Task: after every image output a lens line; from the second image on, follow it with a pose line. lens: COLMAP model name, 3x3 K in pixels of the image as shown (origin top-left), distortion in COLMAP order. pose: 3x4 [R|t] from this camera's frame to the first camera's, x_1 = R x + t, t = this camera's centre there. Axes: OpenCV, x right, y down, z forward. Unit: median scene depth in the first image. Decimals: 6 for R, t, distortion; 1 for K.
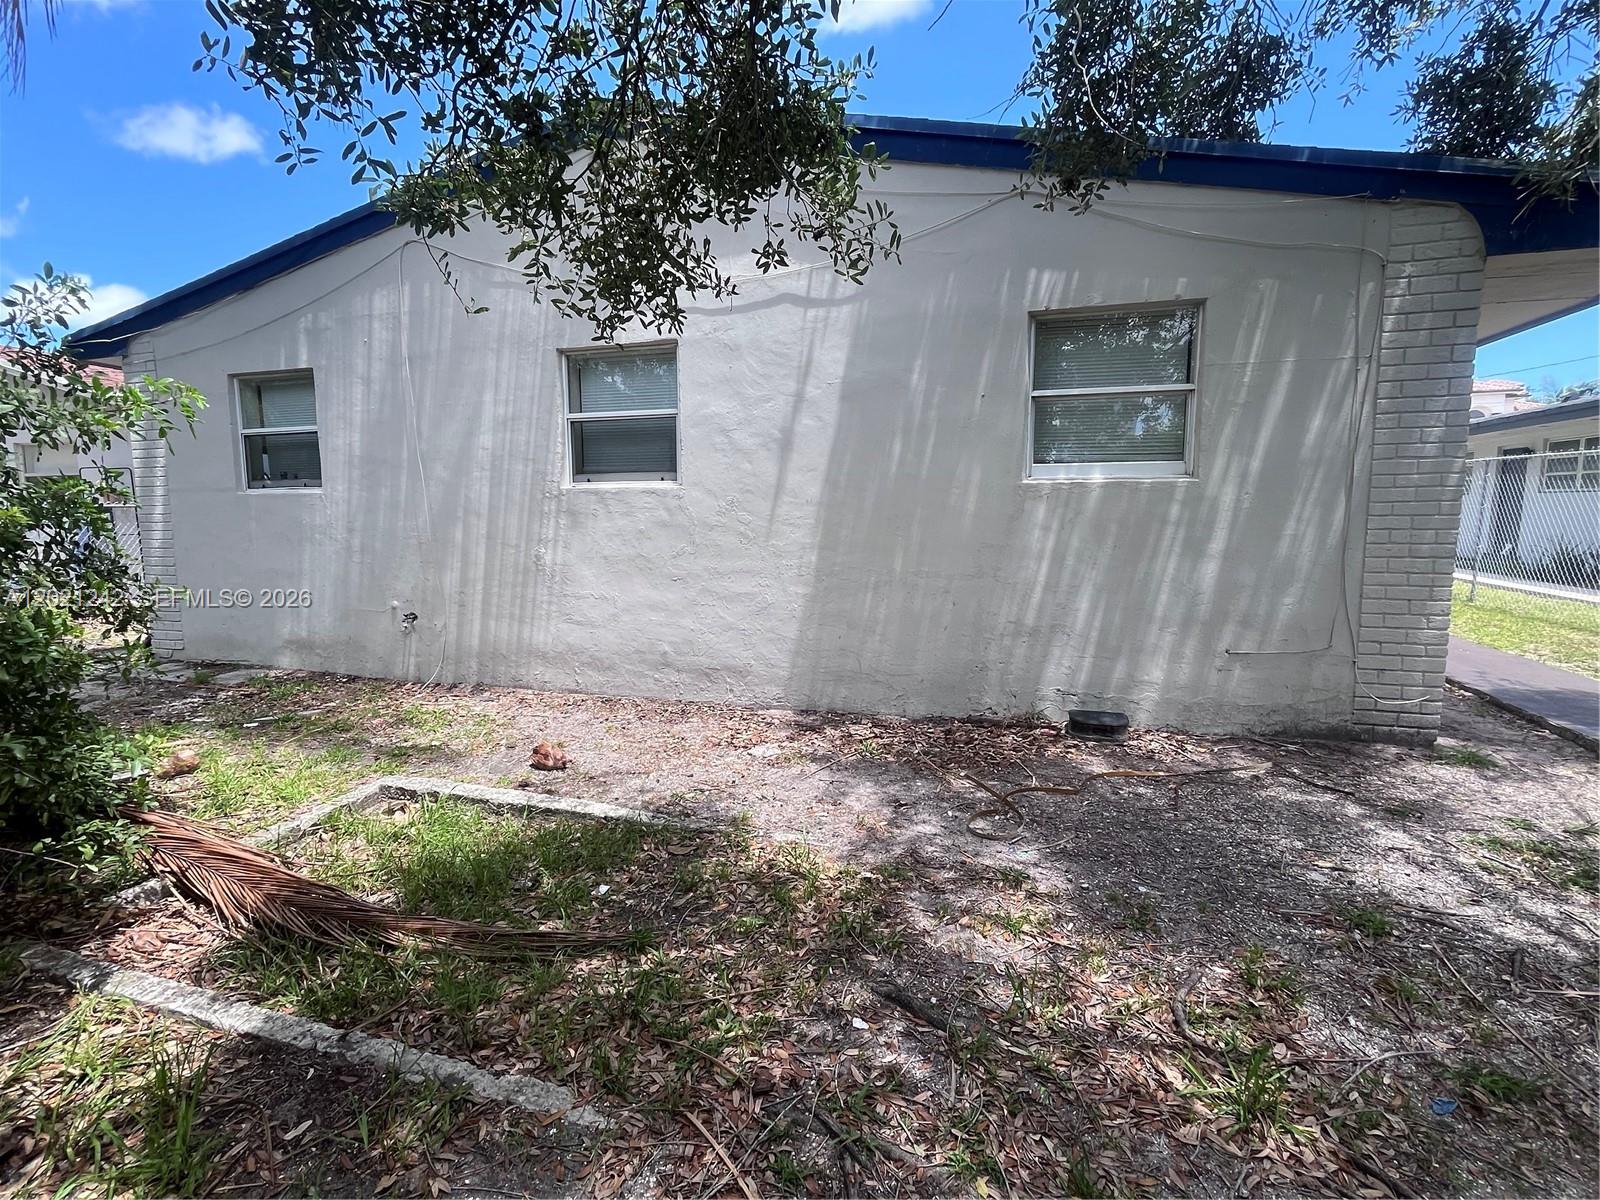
lens RADIAL K [[757.8, 0, 798.8], [0, 757.8, 600.4], [0, 0, 1]] dist [-0.004109, -0.000058]
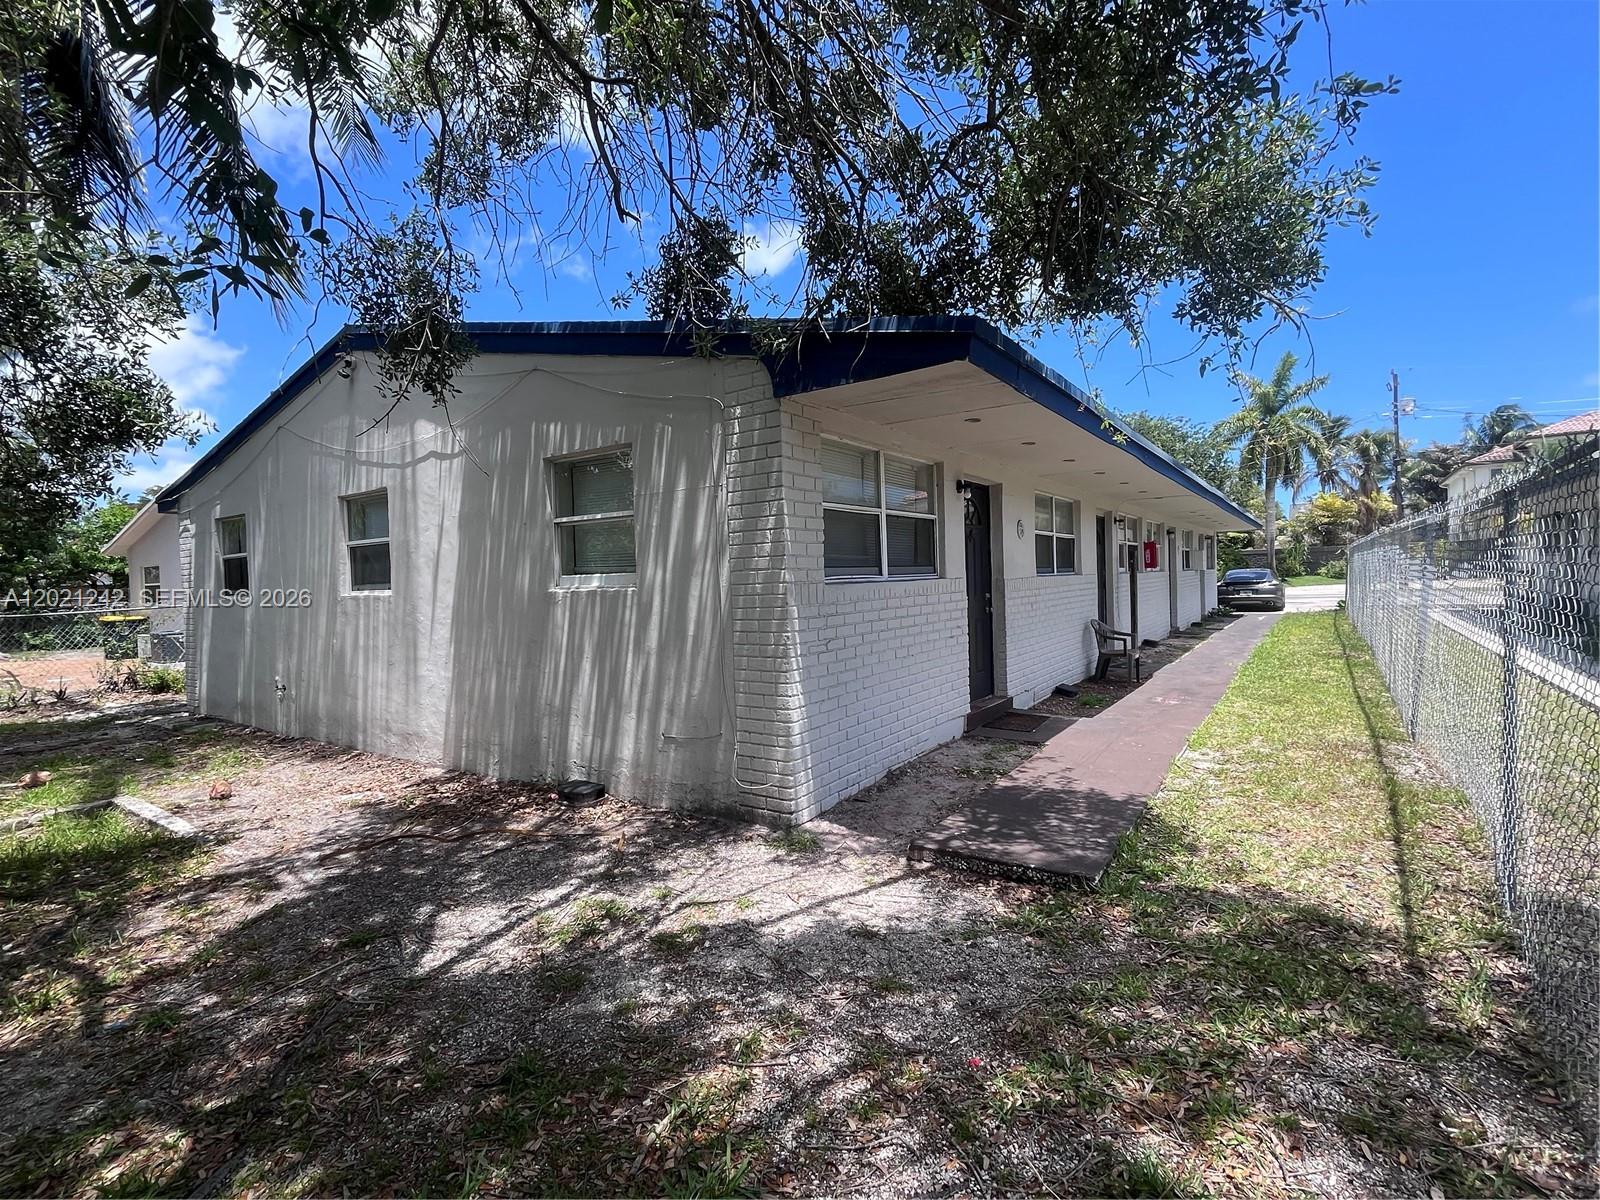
lens RADIAL K [[757.8, 0, 803.7], [0, 757.8, 601.6], [0, 0, 1]] dist [-0.004109, -0.000058]
pose [[0.950781, -0.011453, -0.309651, 1.061154], [-0.016893, 0.995915, -0.088705, -0.033762], [0.309402, 0.089569, 0.946704, -0.049542]]
